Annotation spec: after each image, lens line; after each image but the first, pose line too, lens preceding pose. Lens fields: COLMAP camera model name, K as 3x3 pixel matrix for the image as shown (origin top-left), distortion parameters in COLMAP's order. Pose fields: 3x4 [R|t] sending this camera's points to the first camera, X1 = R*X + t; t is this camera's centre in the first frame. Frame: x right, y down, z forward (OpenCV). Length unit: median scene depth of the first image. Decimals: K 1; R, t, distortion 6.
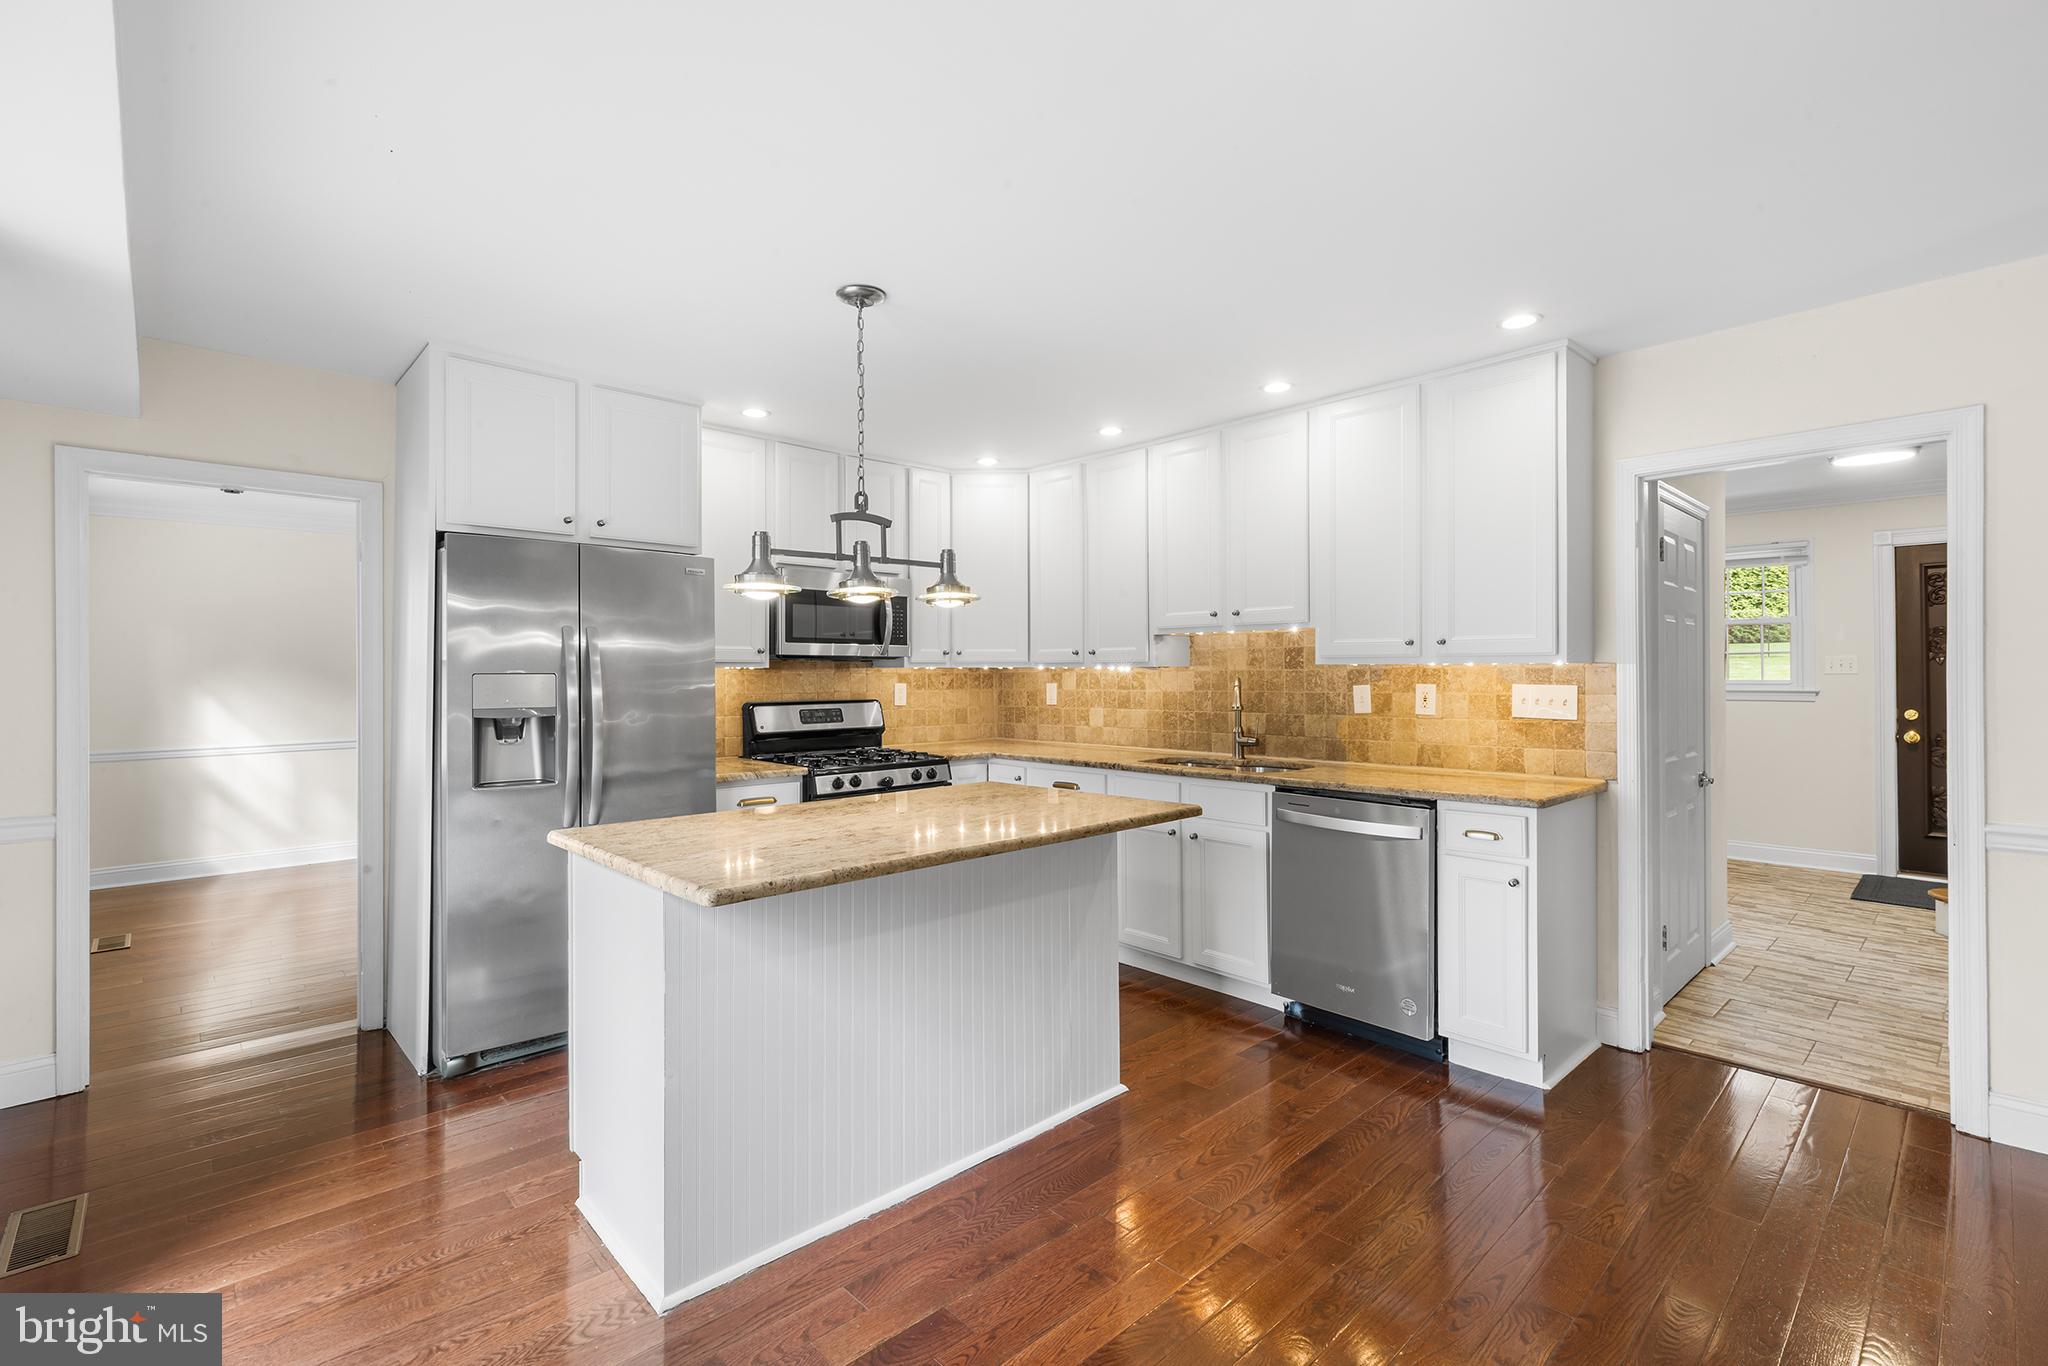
lens RADIAL K [[915.8, 0, 1013.2], [0, 915.8, 676.3], [0, 0, 1]] dist [0.004131, -0.000317]
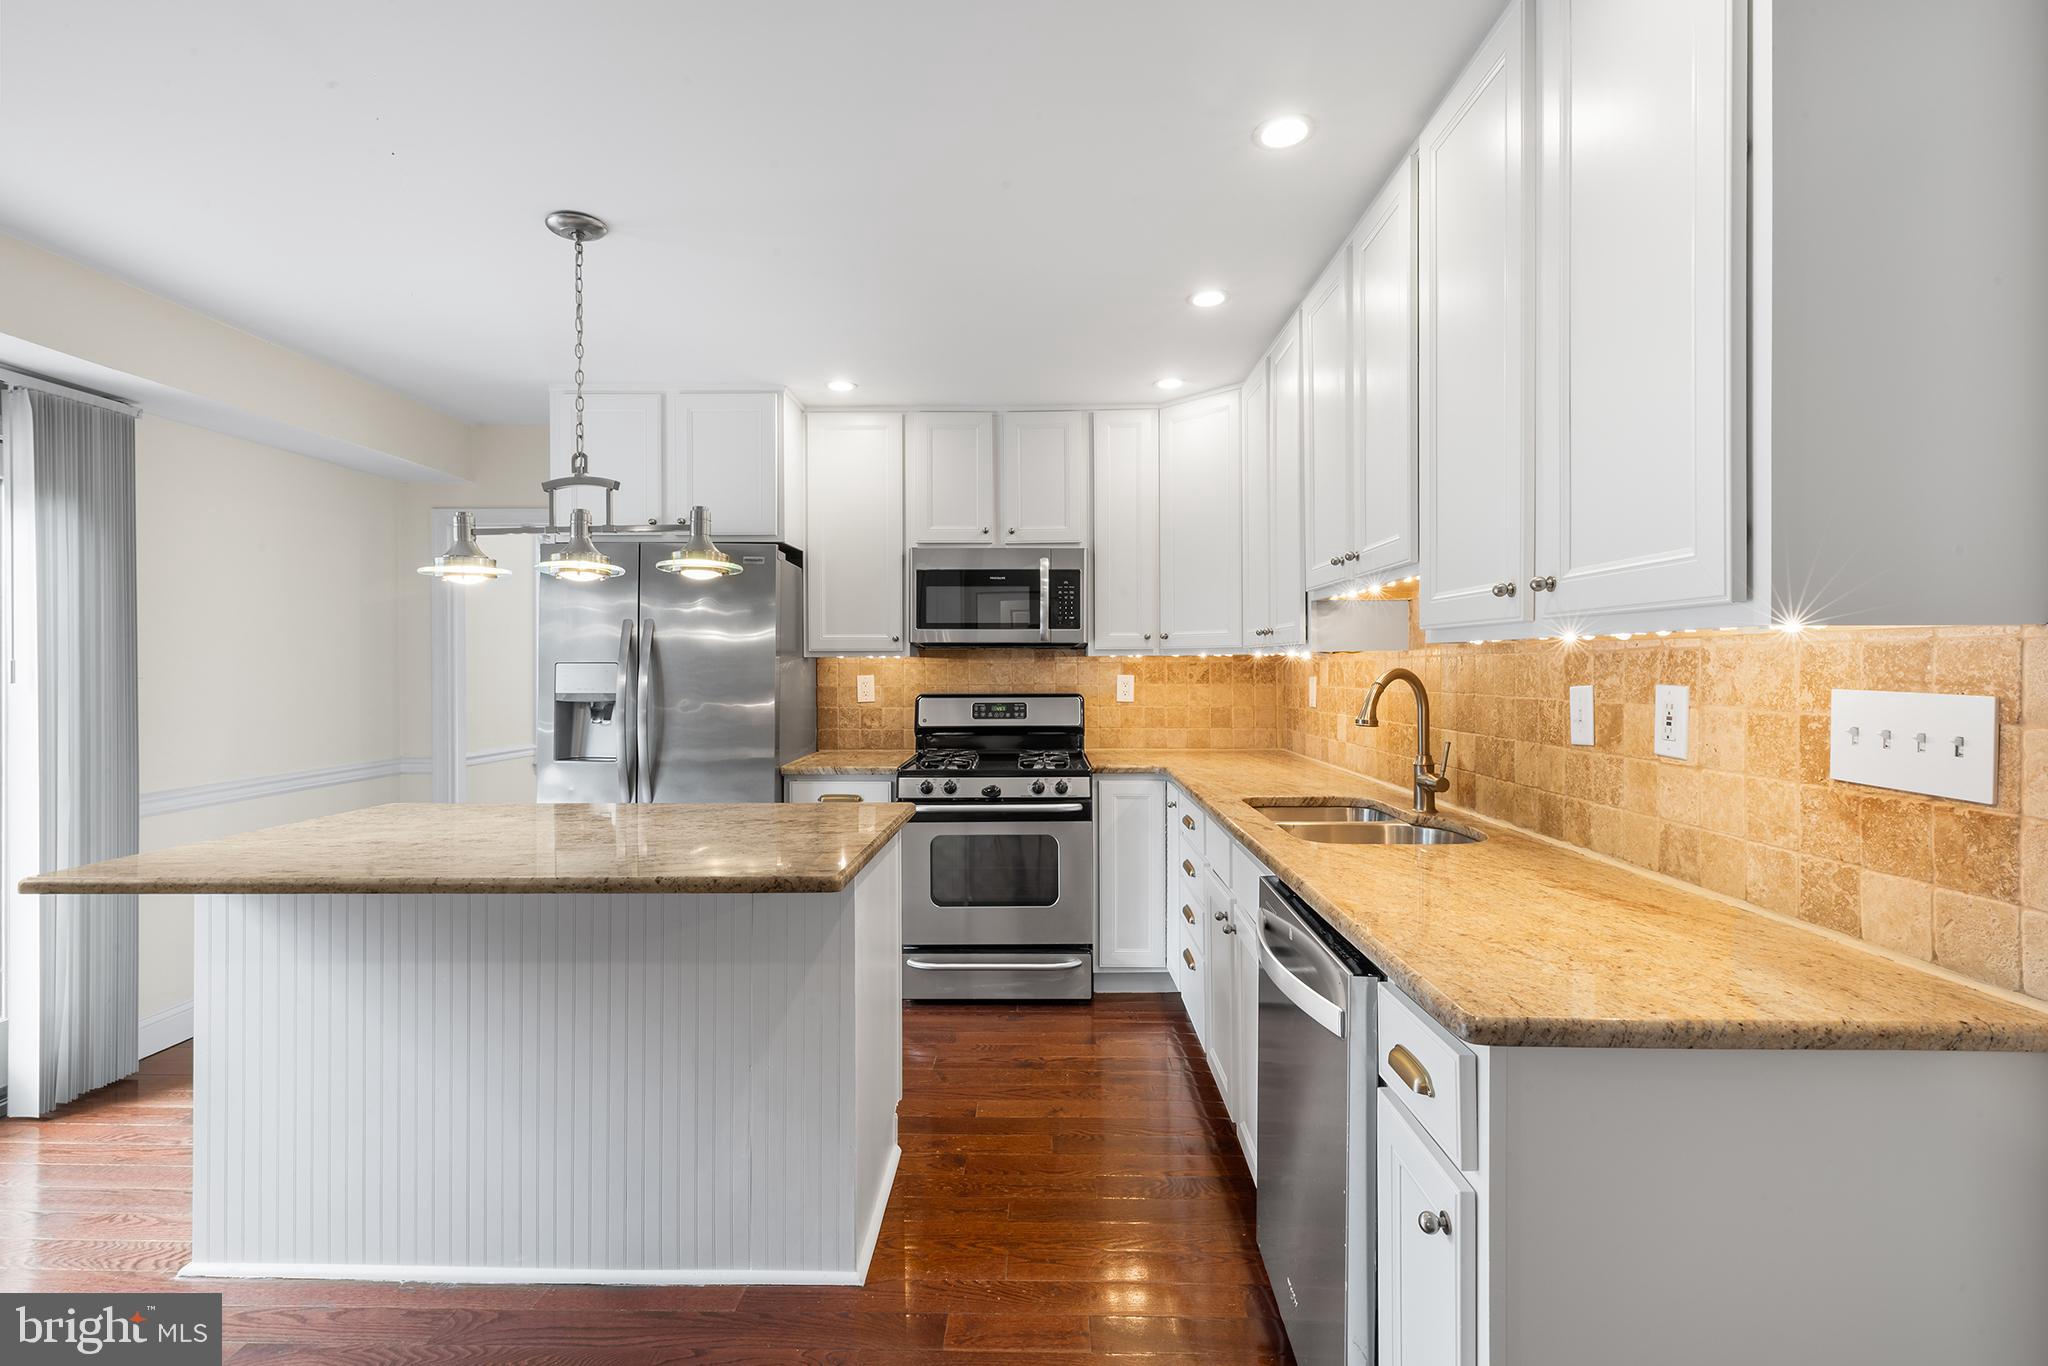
lens RADIAL K [[915.8, 0, 1028.4], [0, 915.8, 668.2], [0, 0, 1]] dist [0.004131, -0.000317]
pose [[0.714802, 0.003491, -0.699318, 0.529535], [-0.003254, 0.999993, 0.001666, 0.000730], [0.699319, 0.001085, 0.714809, 0.475909]]
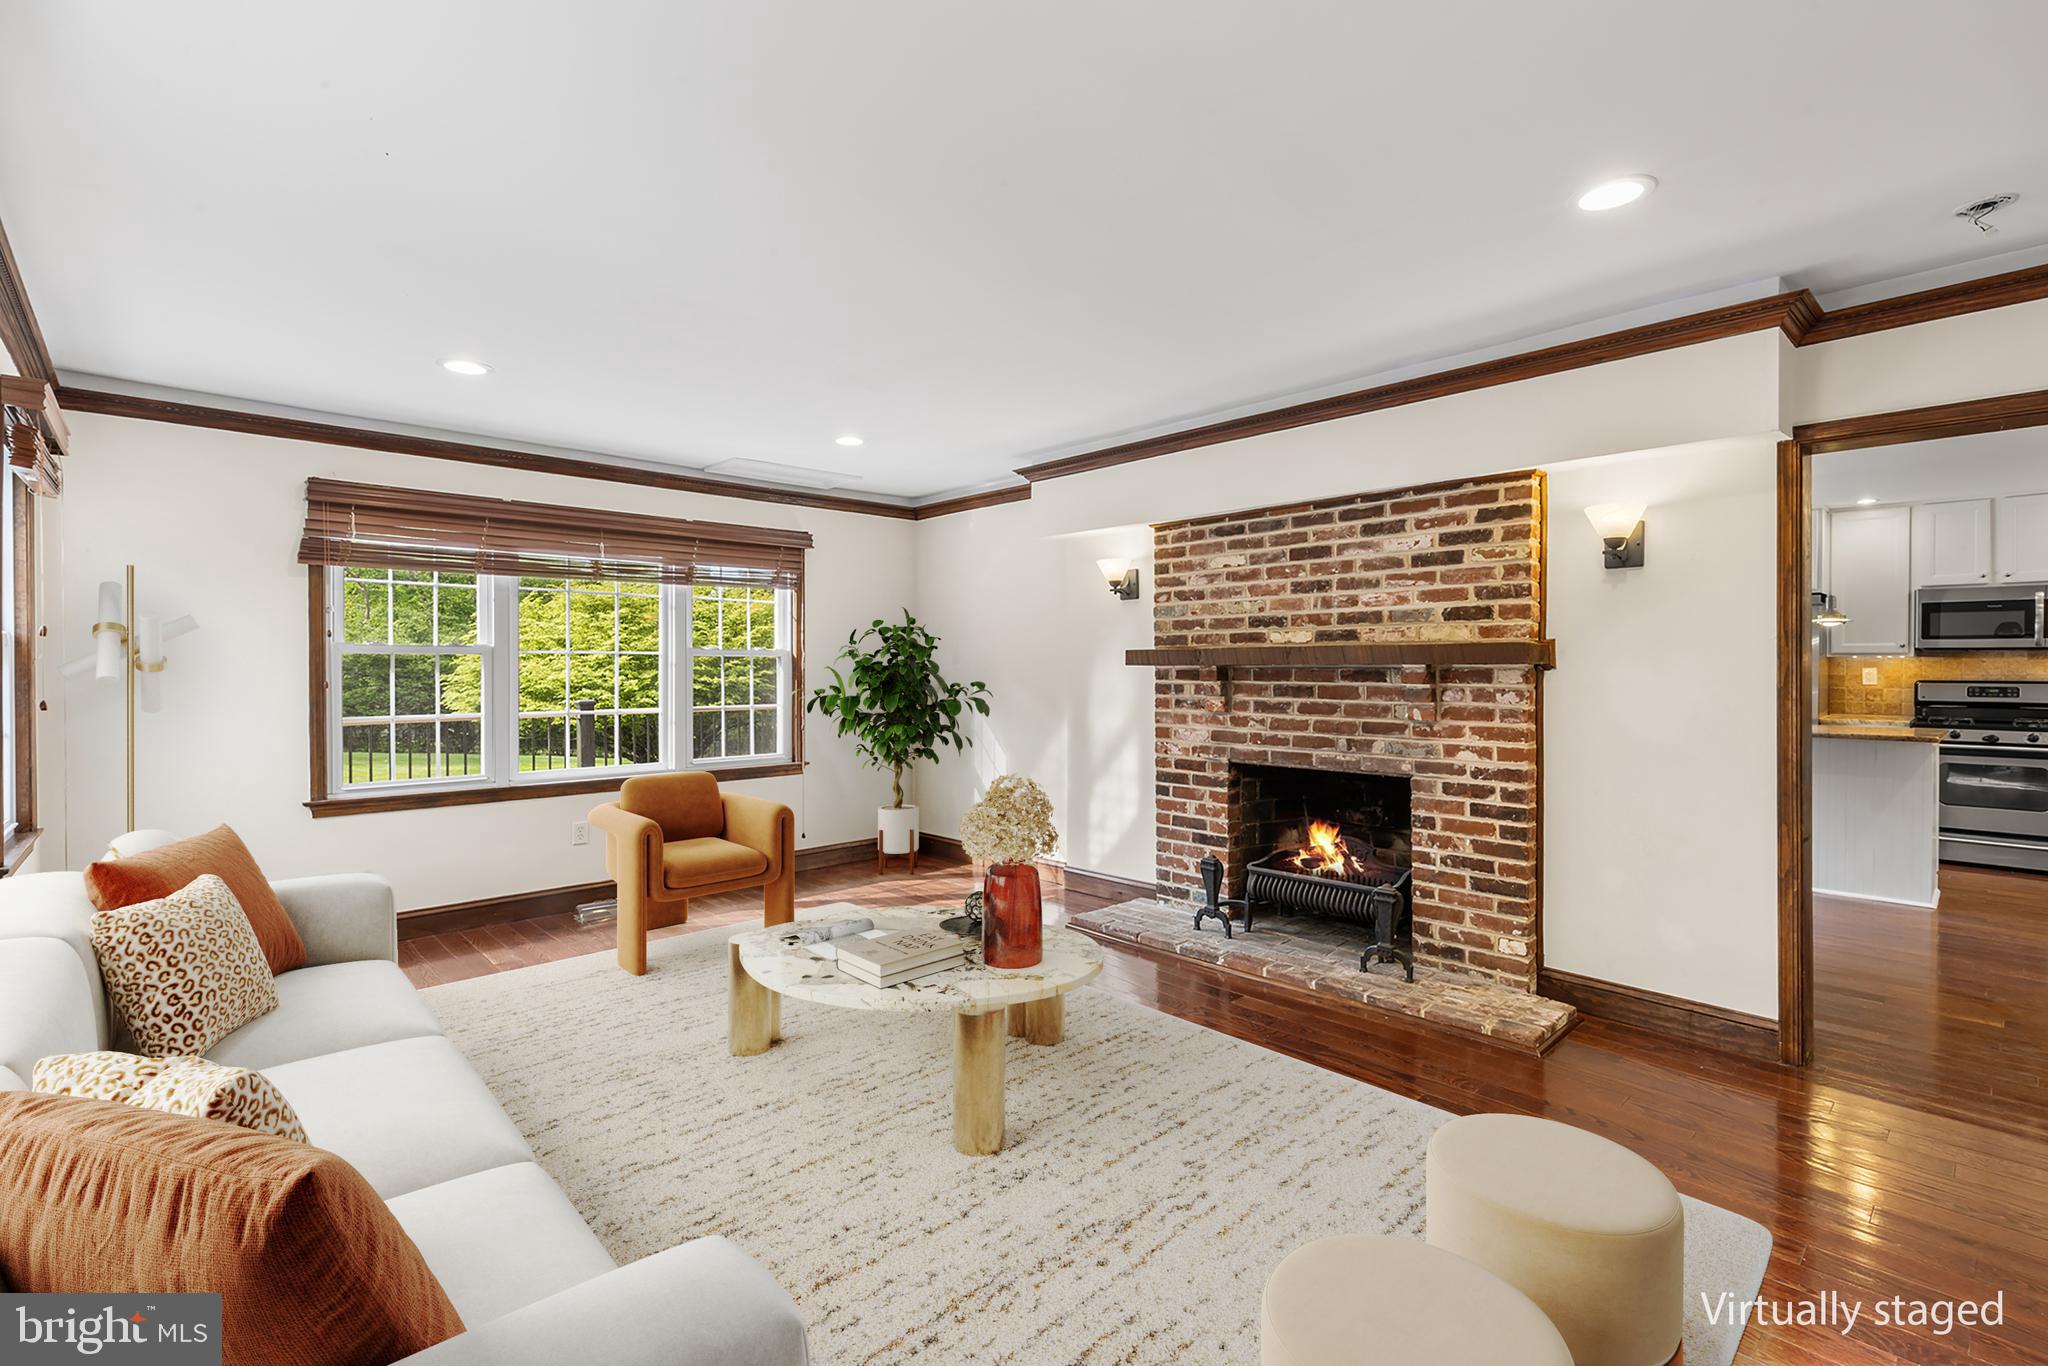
lens RADIAL K [[915.8, 0, 1027.3], [0, 915.8, 675.5], [0, 0, 1]] dist [0.004131, -0.000317]
pose [[0.001613, 0.013634, -0.999906, 1.399727], [-0.001104, 0.999906, 0.013632, 0.003297], [0.999998, 0.001082, 0.001628, -0.515143]]
